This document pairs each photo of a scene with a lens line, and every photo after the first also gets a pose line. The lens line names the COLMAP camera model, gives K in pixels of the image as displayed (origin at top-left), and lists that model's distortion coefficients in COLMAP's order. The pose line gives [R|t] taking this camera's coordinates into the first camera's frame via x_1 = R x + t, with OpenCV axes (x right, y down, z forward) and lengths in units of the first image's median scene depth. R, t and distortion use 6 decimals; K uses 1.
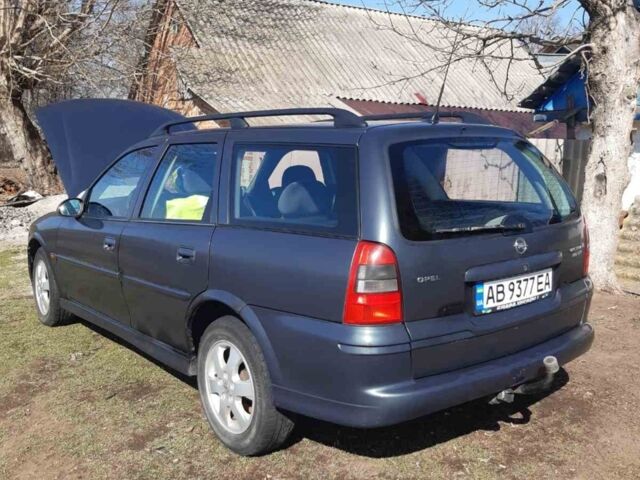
lens RADIAL K [[655.3, 0, 320.0], [0, 655.3, 240.0], [0, 0, 1]] dist [0.123847, -0.283789]
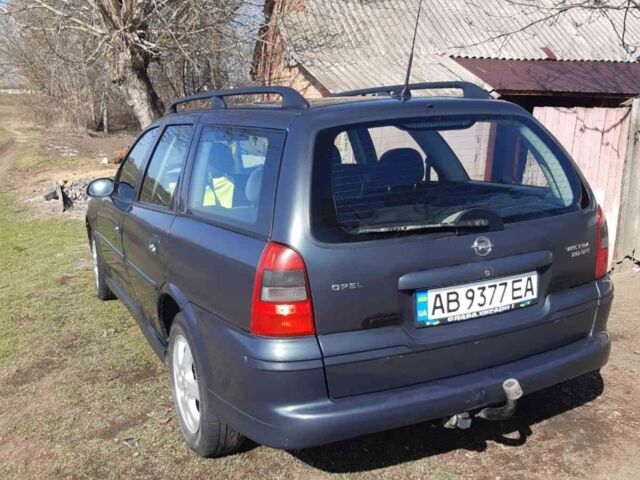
lens RADIAL K [[655.3, 0, 320.0], [0, 655.3, 240.0], [0, 0, 1]] dist [0.123847, -0.283789]
pose [[0.973794, 0.018055, -0.226712, 0.281781], [-0.004954, 0.998291, 0.058226, -0.045605], [0.227376, -0.055577, 0.972220, 0.131266]]
